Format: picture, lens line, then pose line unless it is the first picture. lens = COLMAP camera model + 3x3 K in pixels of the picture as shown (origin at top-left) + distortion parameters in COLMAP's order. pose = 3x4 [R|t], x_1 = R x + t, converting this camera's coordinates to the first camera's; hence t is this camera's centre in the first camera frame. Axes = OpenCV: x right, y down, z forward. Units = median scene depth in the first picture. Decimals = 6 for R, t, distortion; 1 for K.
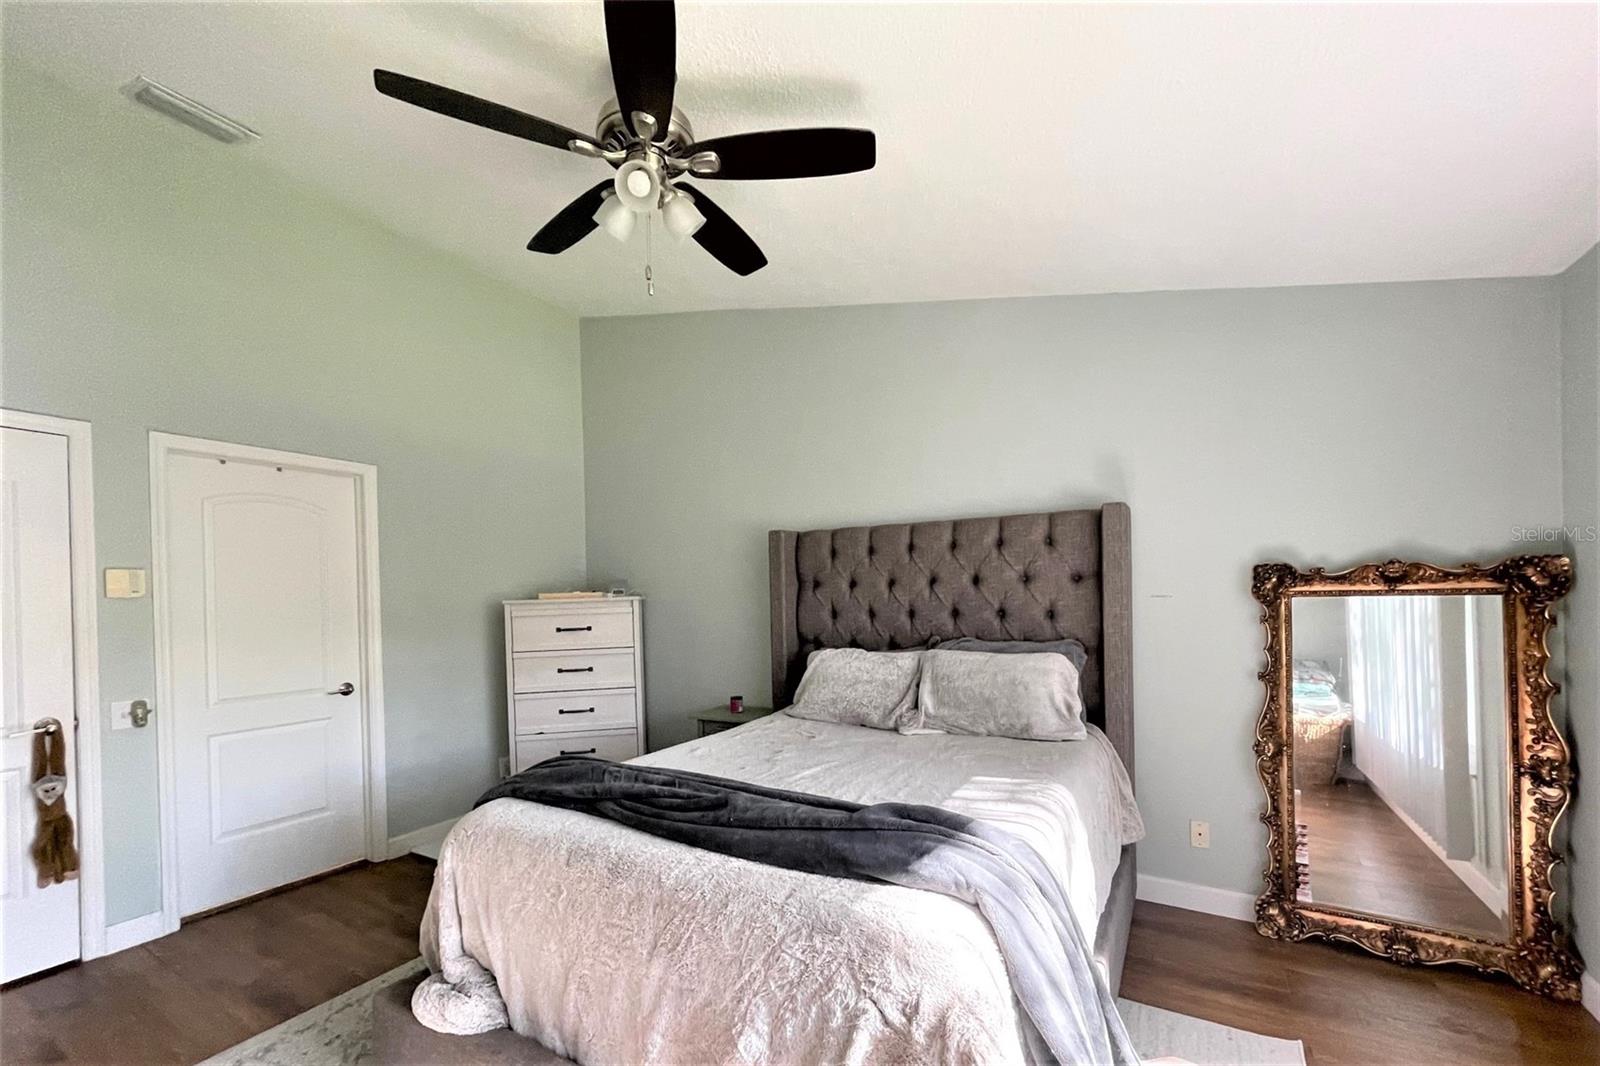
lens RADIAL K [[647.0, 0, 800.0], [0, 647.0, 543.5], [0, 0, 1]] dist [-0.002588, 0.000257]
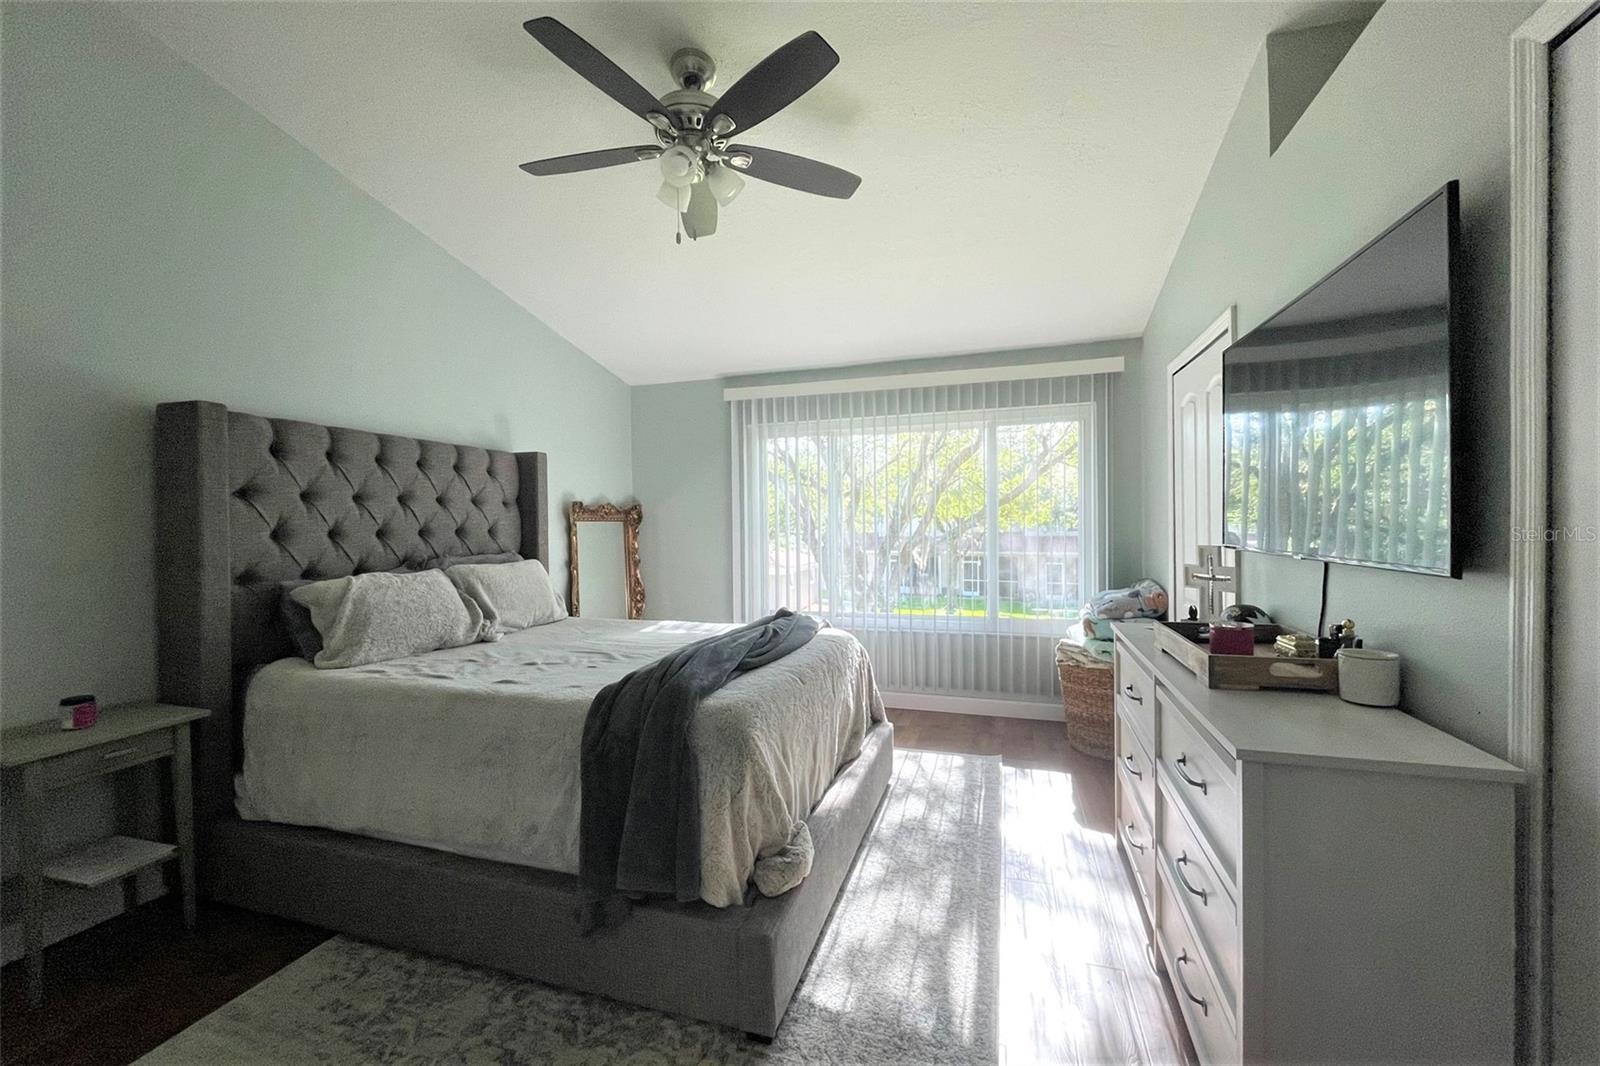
lens RADIAL K [[647.0, 0, 801.6], [0, 647.0, 530.1], [0, 0, 1]] dist [-0.002588, 0.000257]
pose [[-0.208284, -0.001420, 0.978067, -0.957000], [-0.094488, 0.995351, -0.018677, 0.073827], [-0.973494, -0.096306, -0.207450, 0.694659]]
